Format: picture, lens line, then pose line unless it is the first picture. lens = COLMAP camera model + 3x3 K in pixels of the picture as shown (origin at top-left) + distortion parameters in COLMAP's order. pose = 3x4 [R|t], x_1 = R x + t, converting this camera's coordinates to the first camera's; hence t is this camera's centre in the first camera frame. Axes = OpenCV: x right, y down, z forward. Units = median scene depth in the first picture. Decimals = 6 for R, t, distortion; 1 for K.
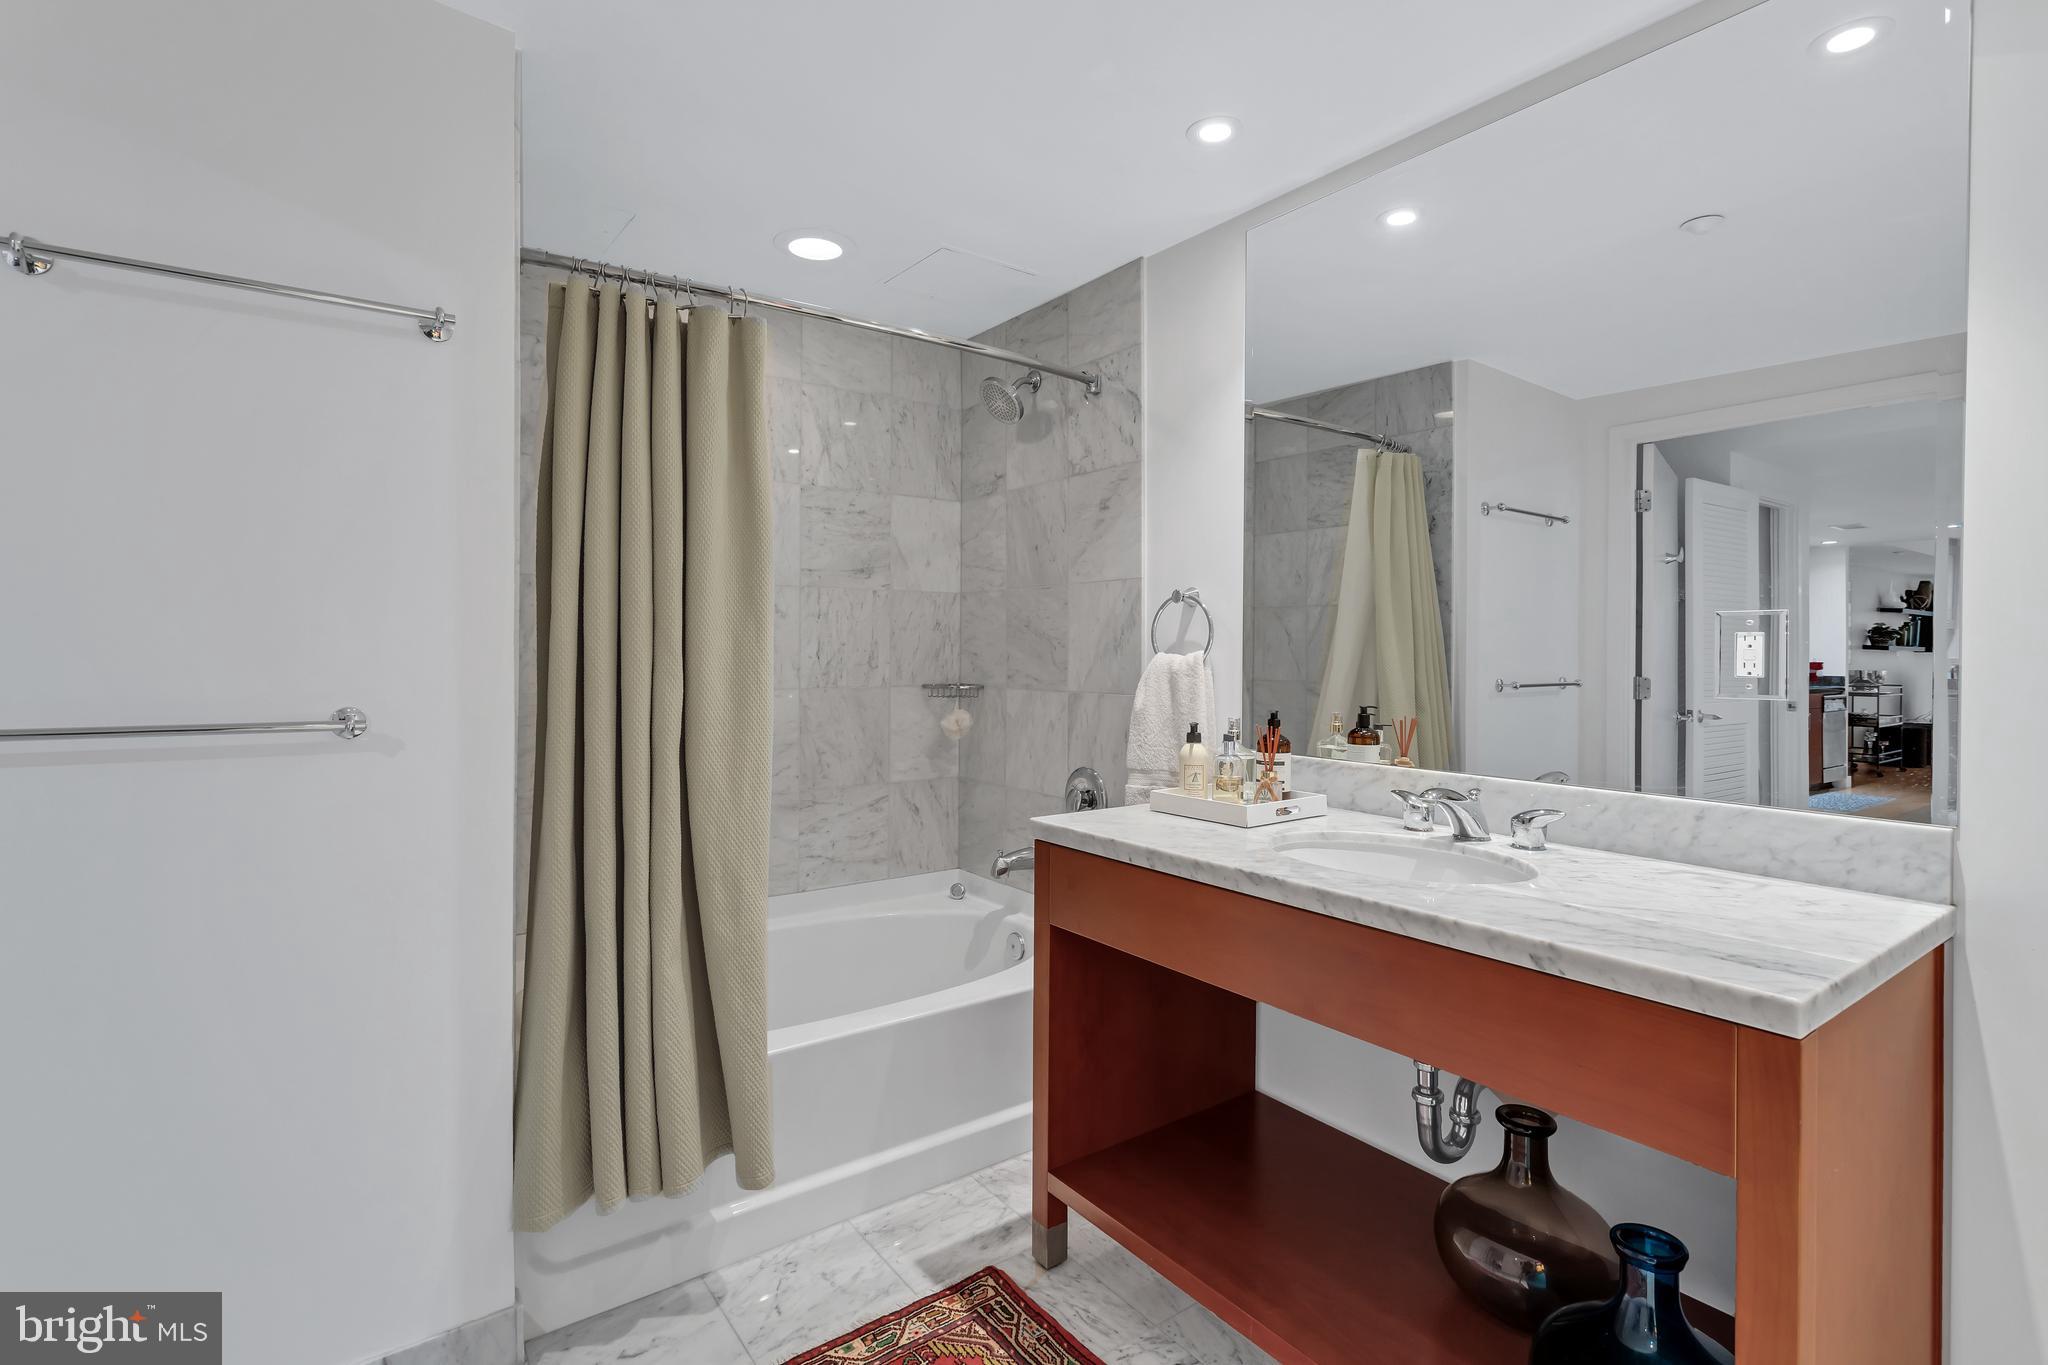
lens RADIAL K [[957.8, 0, 1021.5], [0, 957.8, 665.2], [0, 0, 1]] dist [0.007902, -0.000154]
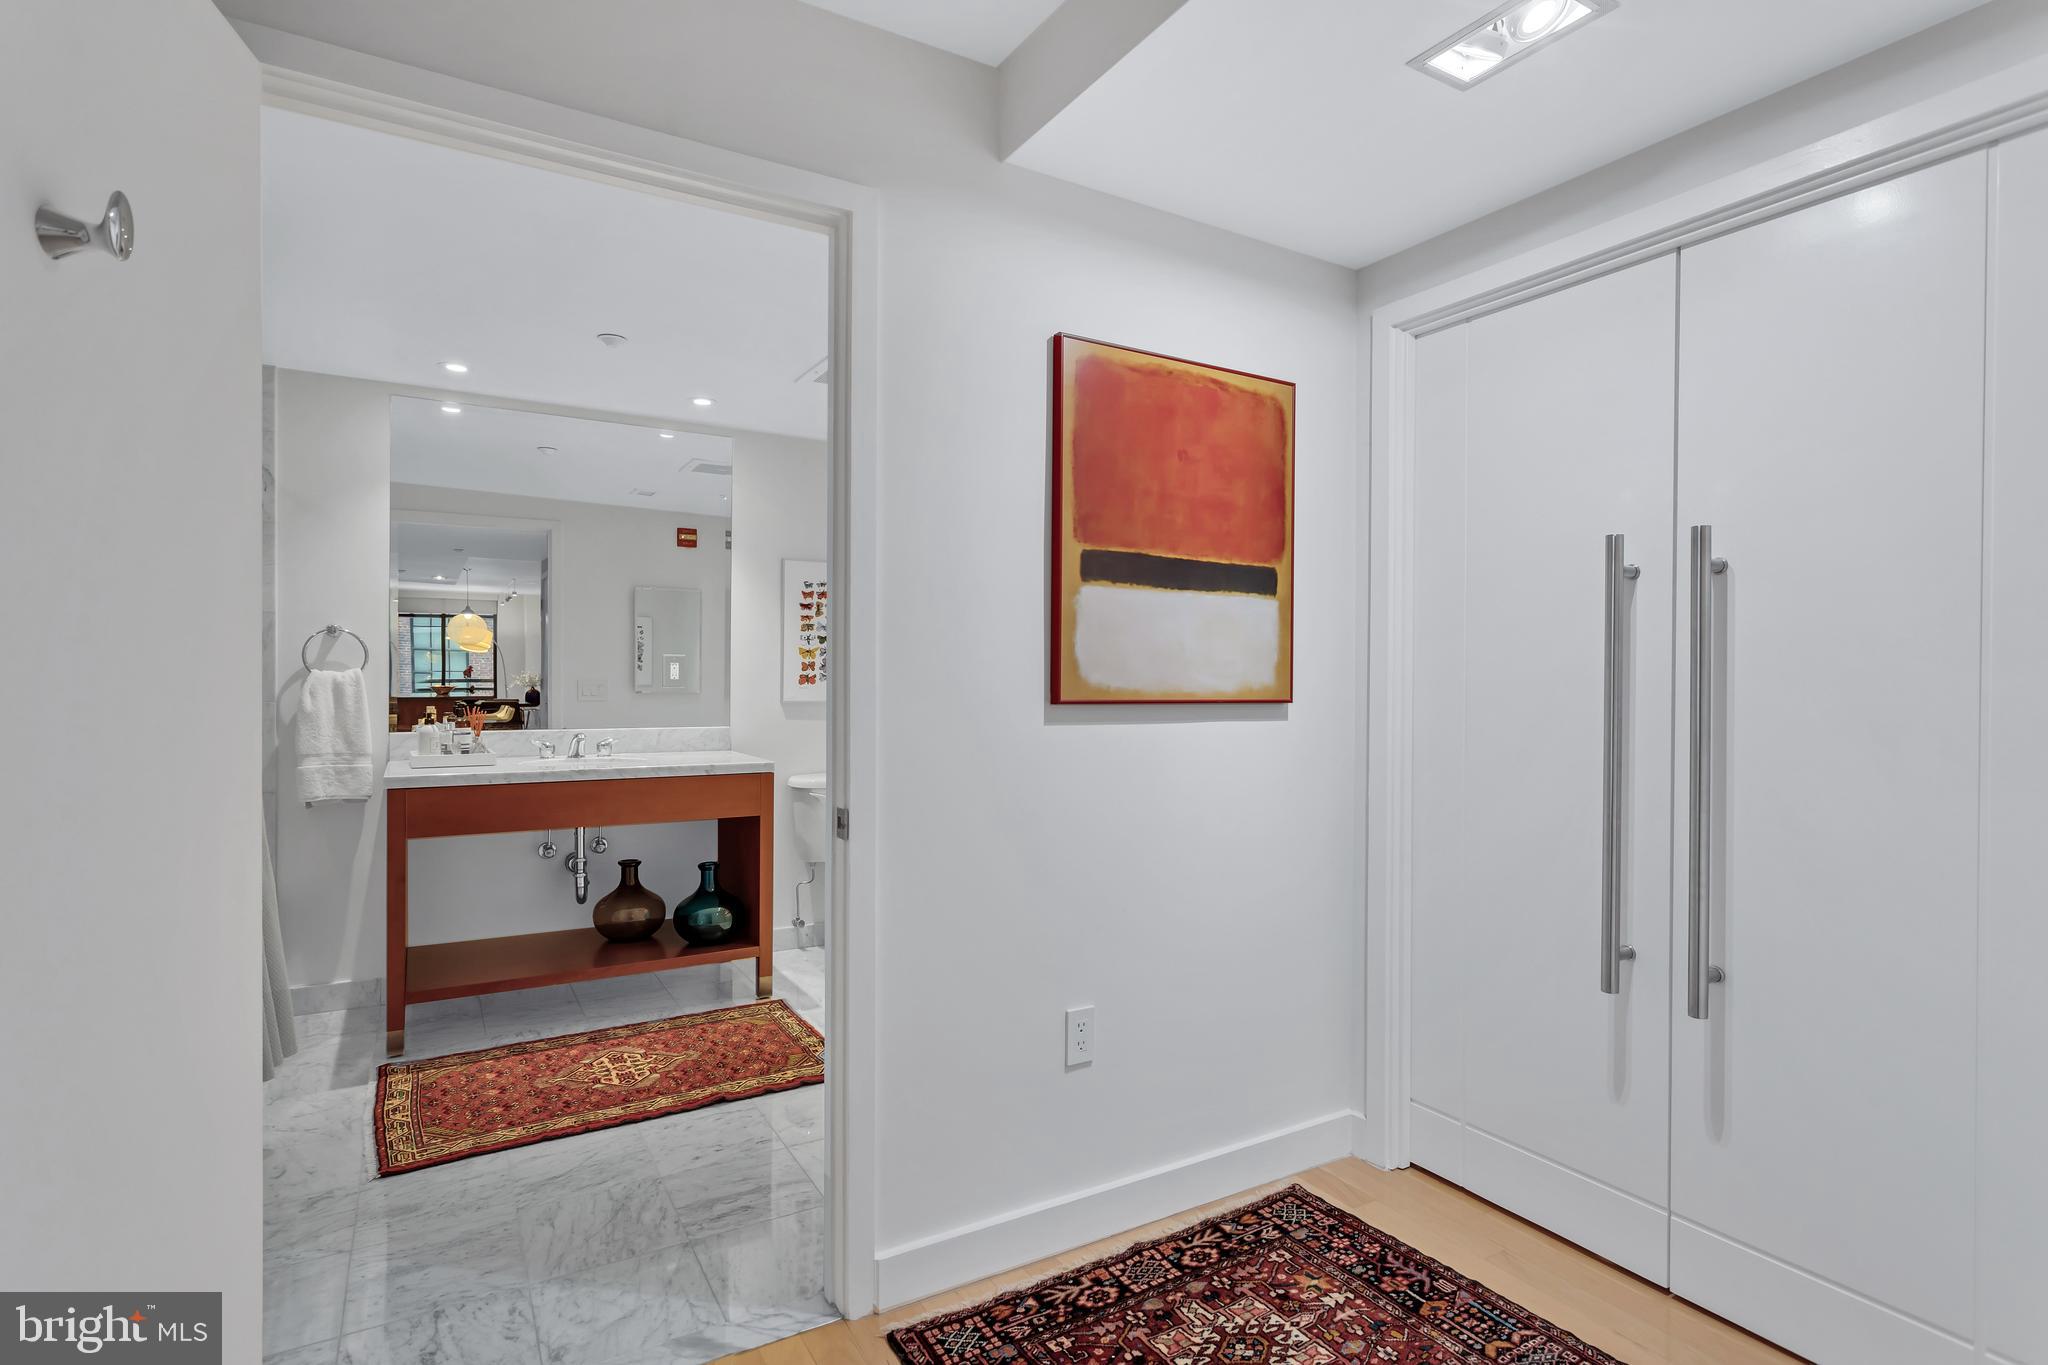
lens RADIAL K [[1034.4, 0, 1016.0], [0, 1034.4, 691.6], [0, 0, 1]] dist [-0.002521, -0.000132]
pose [[0.089371, -0.017953, 0.995837, -1.684074], [0.004362, 0.999835, 0.017634, -0.003802], [-0.995989, 0.002768, 0.089435, -0.185784]]
